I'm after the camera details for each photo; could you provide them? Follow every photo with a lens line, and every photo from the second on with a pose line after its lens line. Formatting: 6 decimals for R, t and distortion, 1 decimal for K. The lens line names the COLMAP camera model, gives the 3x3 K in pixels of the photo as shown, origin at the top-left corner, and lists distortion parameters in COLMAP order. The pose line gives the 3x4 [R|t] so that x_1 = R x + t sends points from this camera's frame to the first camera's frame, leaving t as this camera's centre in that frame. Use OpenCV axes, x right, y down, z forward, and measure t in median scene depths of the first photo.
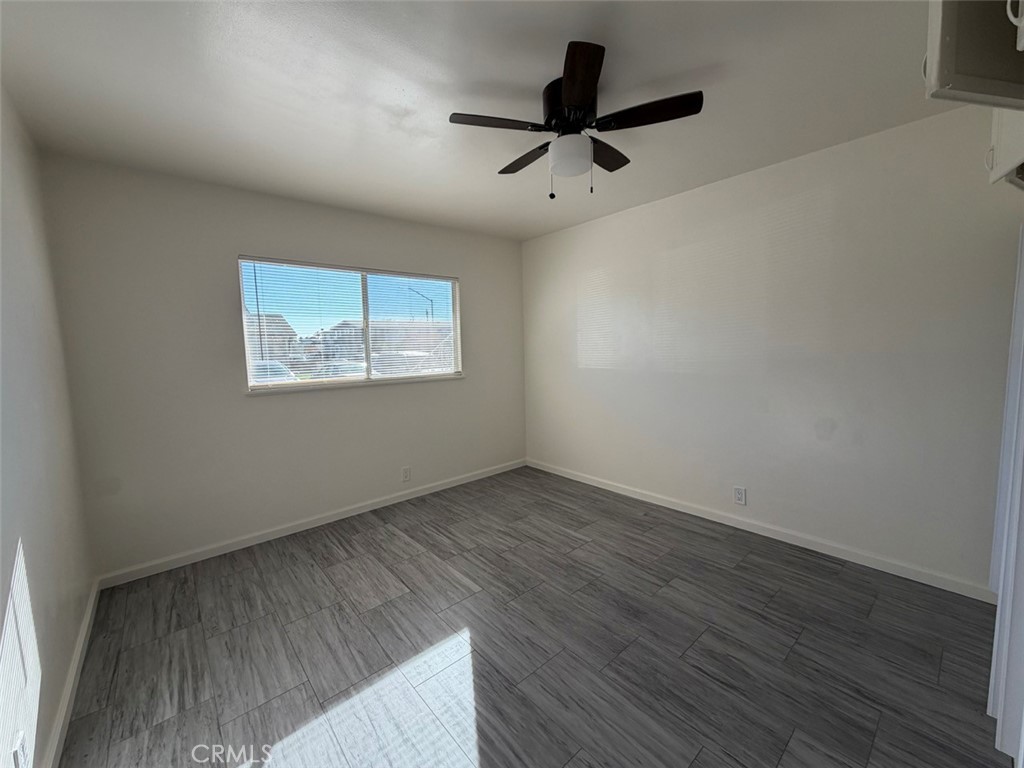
lens RADIAL K [[399.5, 0, 516.7], [0, 399.5, 385.0], [0, 0, 1]] dist [-0.010365, -0.000040]
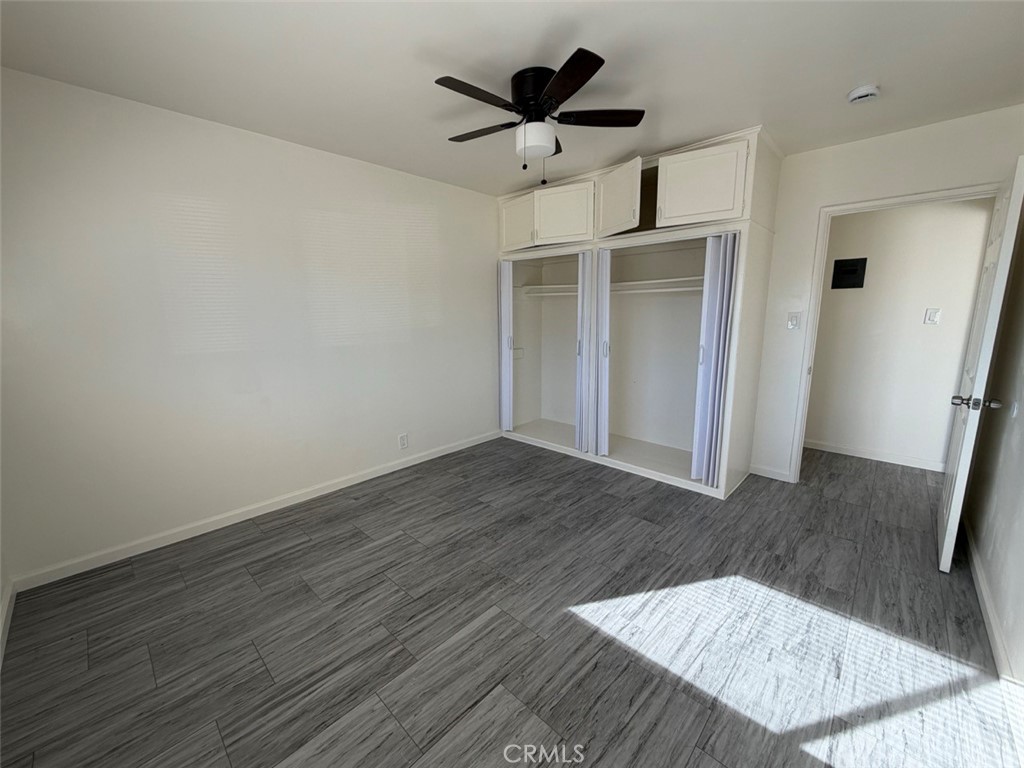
lens RADIAL K [[412.7, 0, 510.9], [0, 412.7, 382.9], [0, 0, 1]] dist [-0.008321, -0.000101]
pose [[-0.082527, -0.148971, 0.985392, -0.765775], [0.111783, 0.981141, 0.157690, -0.057169], [-0.990300, 0.123164, -0.064318, 0.869272]]
